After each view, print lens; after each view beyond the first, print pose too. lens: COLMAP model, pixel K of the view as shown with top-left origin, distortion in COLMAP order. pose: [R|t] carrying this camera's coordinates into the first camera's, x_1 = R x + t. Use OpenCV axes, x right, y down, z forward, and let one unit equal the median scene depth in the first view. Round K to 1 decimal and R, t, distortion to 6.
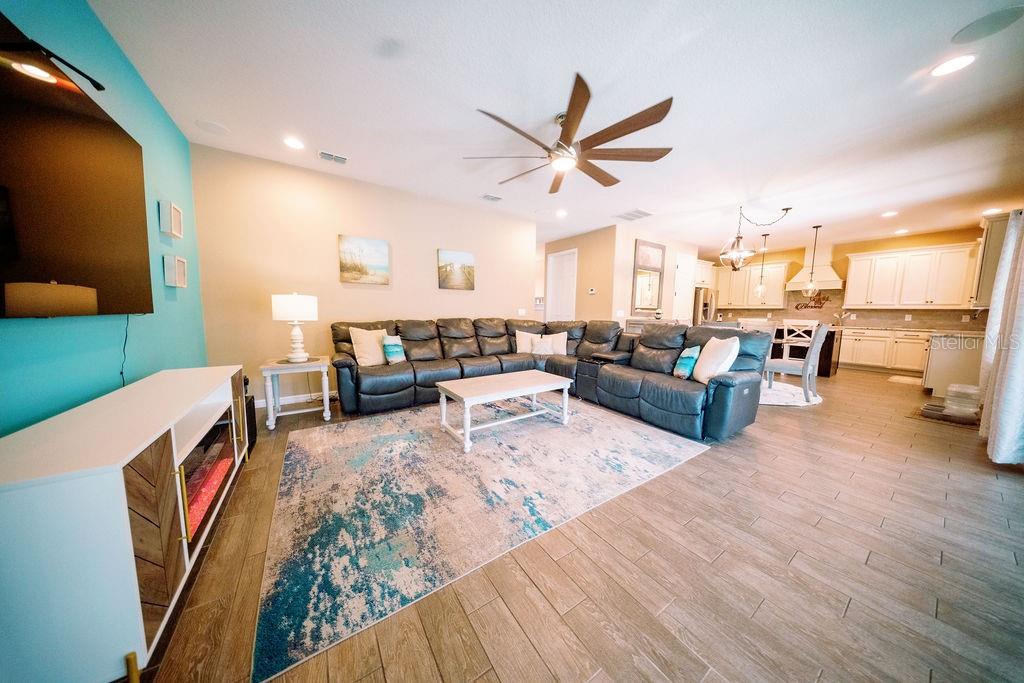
lens RADIAL K [[297.9, 0, 508.9], [0, 297.9, 342.0], [0, 0, 1]] dist [-0.006645, -0.000831]
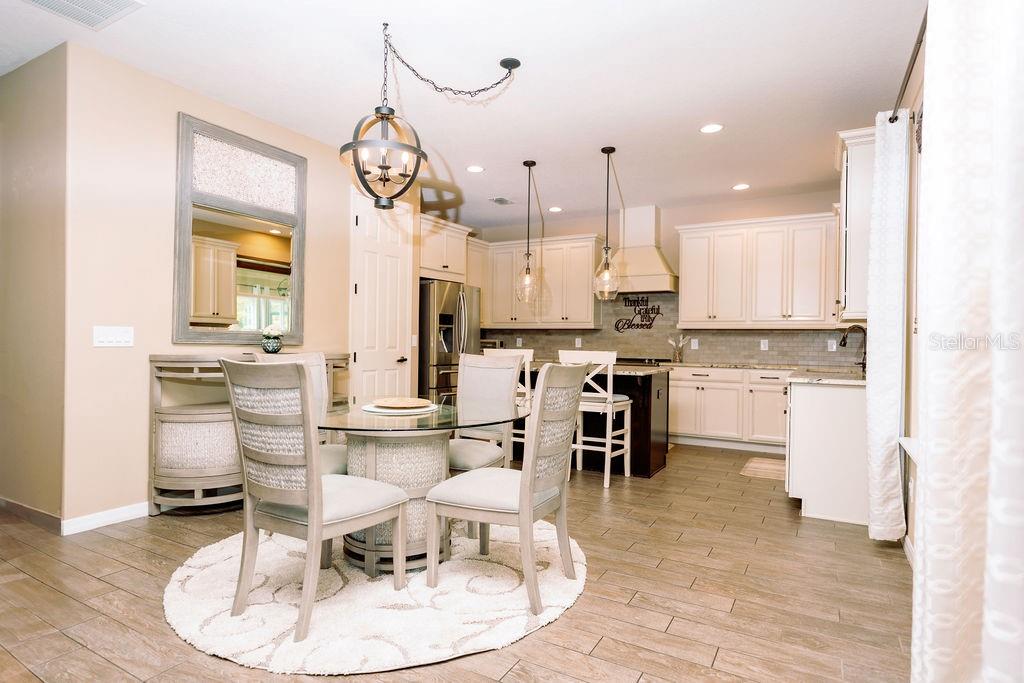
lens RADIAL K [[551.9, 0, 509.4], [0, 551.9, 346.3], [0, 0, 1]] dist [-0.021166, 0.008775]
pose [[0.889082, -0.004741, 0.457724, 0.449382], [0.045831, 0.995844, -0.078708, -0.020168], [-0.455448, 0.090956, 0.885604, 0.294701]]
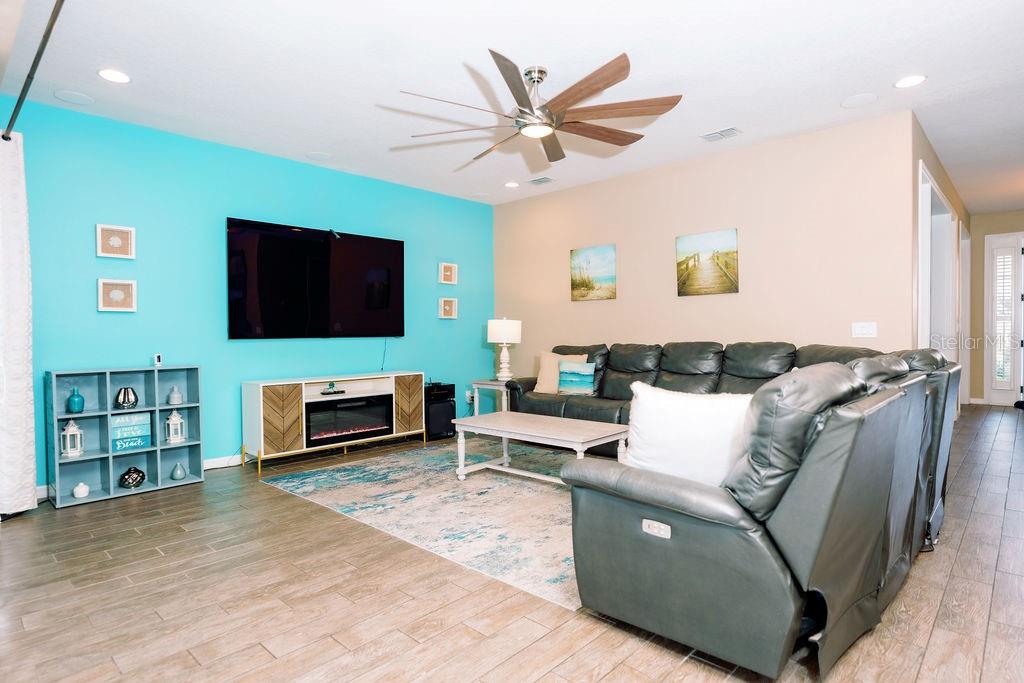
lens RADIAL K [[551.9, 0, 509.1], [0, 551.9, 342.4], [0, 0, 1]] dist [-0.021166, 0.008775]
pose [[0.224062, -0.001424, -0.974574, 1.240770], [-0.085209, 0.996141, -0.021046, -0.032647], [0.970843, 0.087758, 0.223076, 0.555689]]
